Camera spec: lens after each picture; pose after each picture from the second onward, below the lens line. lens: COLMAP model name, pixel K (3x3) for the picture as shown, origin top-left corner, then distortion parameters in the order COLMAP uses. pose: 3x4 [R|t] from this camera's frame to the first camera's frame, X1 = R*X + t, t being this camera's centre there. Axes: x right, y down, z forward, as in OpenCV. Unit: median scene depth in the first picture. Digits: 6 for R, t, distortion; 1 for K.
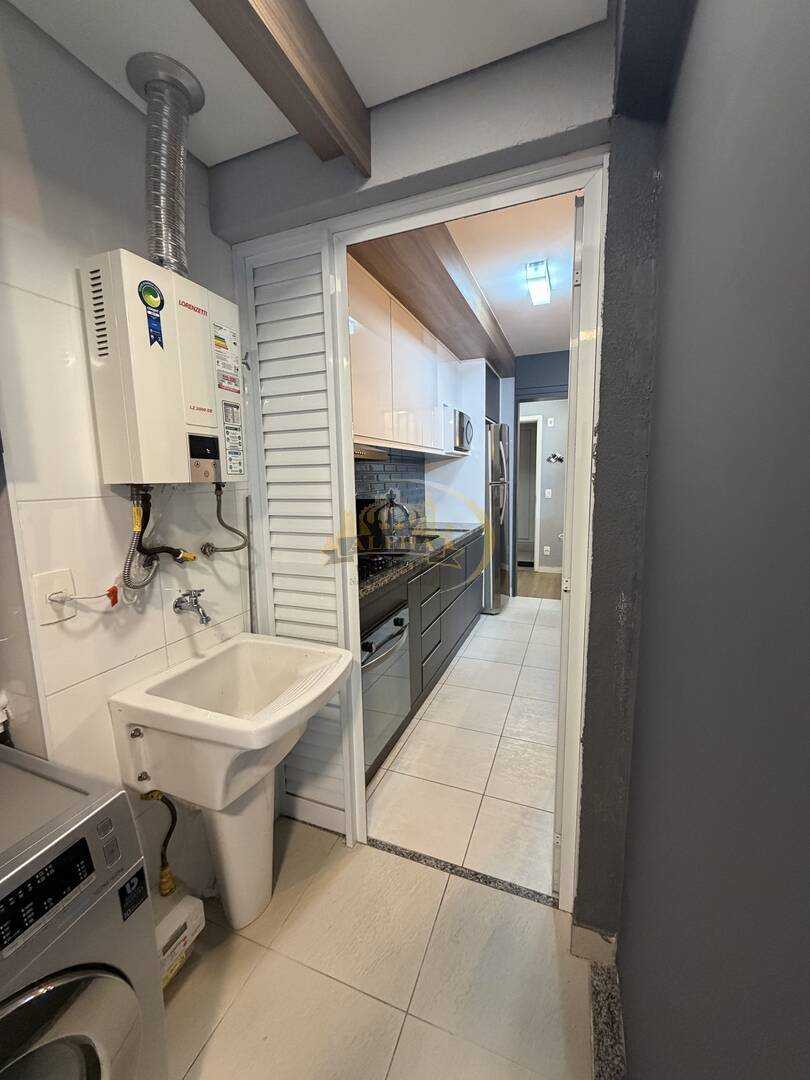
lens RADIAL K [[431.8, 0, 406.8], [0, 431.8, 535.5], [0, 0, 1]] dist [0.000293, 0.000020]
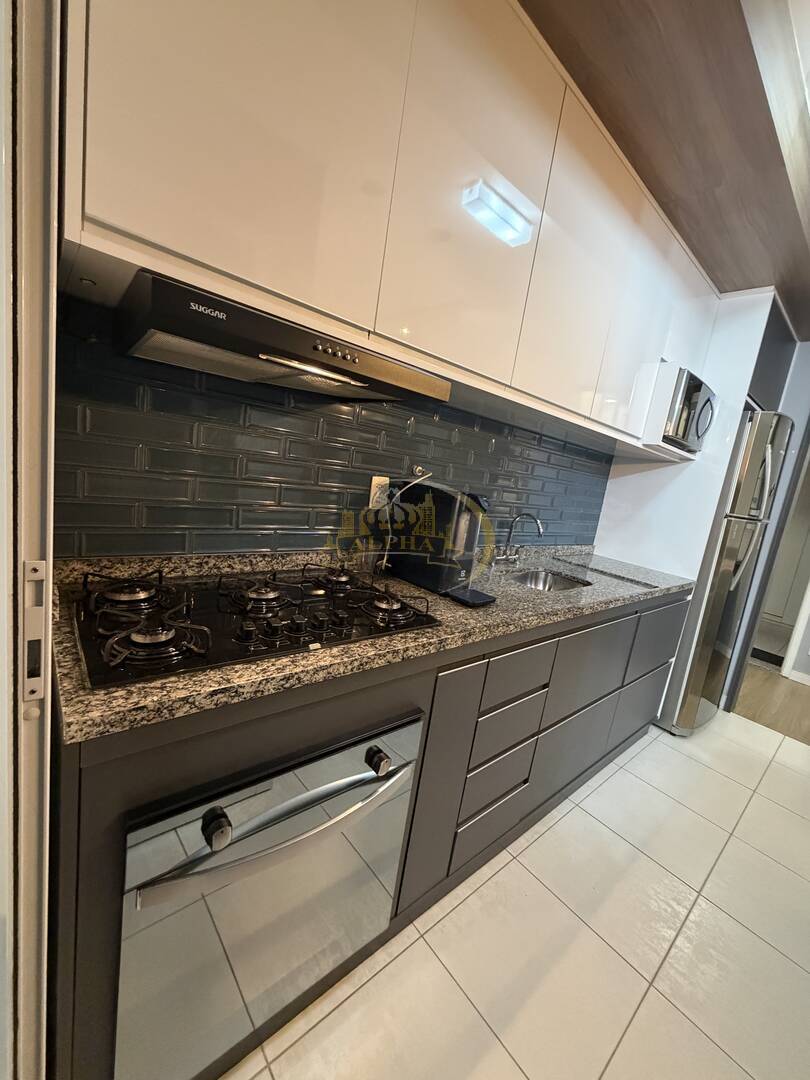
lens RADIAL K [[431.8, 0, 404.7], [0, 431.8, 536.9], [0, 0, 1]] dist [0.000293, 0.000020]
pose [[0.872956, 0.224828, -0.432897, 0.218655], [-0.225699, 0.972905, 0.050153, -0.074740], [0.432444, 0.053923, 0.900047, 0.888388]]
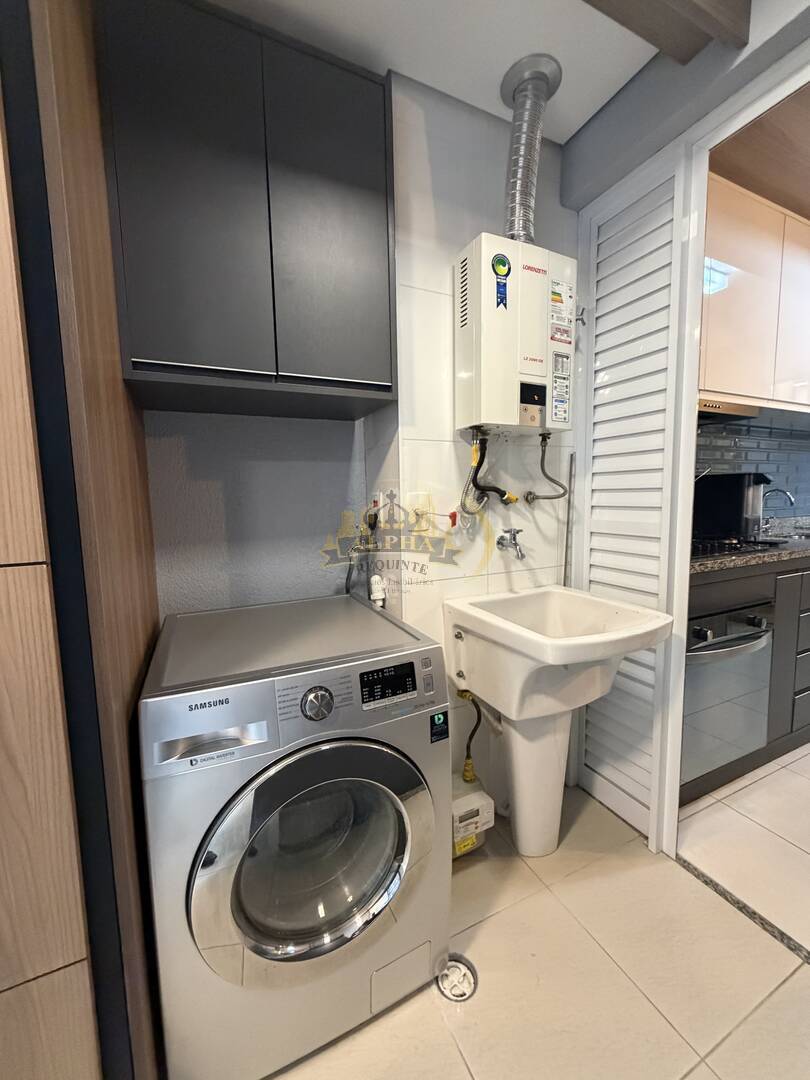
lens RADIAL K [[431.8, 0, 404.3], [0, 431.8, 535.1], [0, 0, 1]] dist [0.000293, 0.000020]
pose [[0.729387, 0.072043, -0.680297, 0.057230], [-0.091973, 0.995738, 0.006838, 0.146077], [0.677890, 0.057581, 0.732905, -0.012061]]
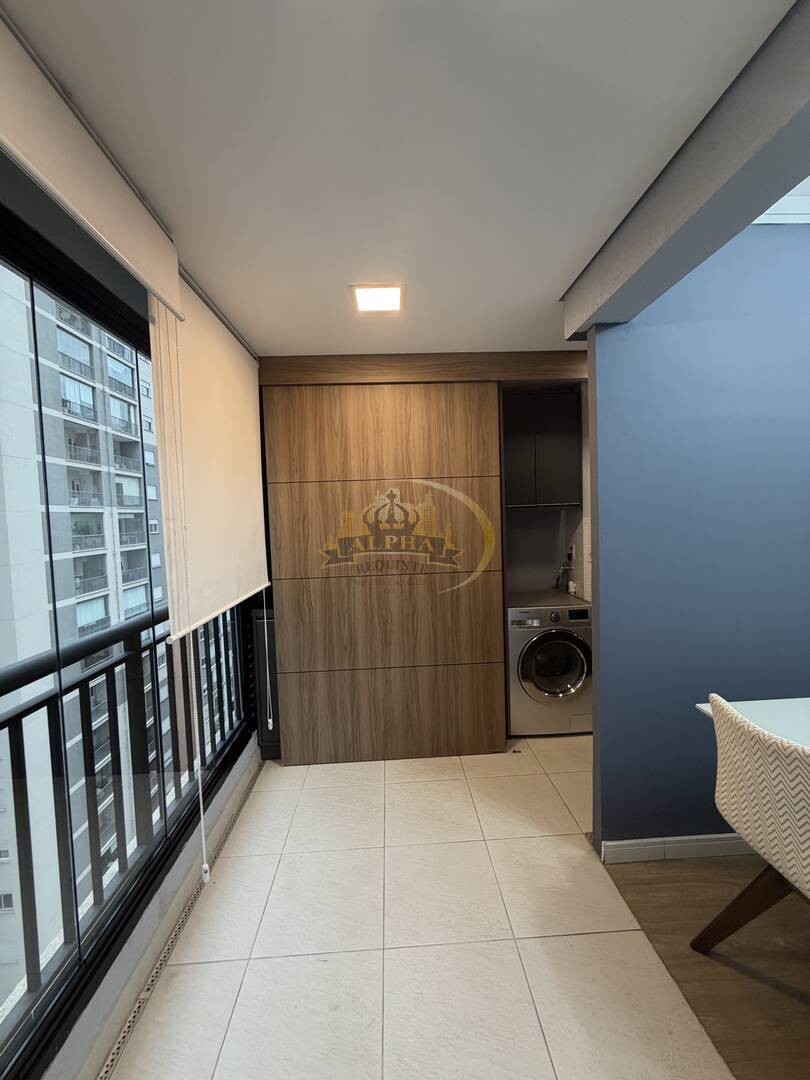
lens RADIAL K [[431.8, 0, 406.1], [0, 431.8, 534.1], [0, 0, 1]] dist [0.000293, 0.000020]
pose [[0.409405, 0.048608, -0.911057, 1.019429], [-0.107261, 0.994219, 0.004845, 0.090082], [0.906026, 0.095737, 0.412252, -1.045904]]
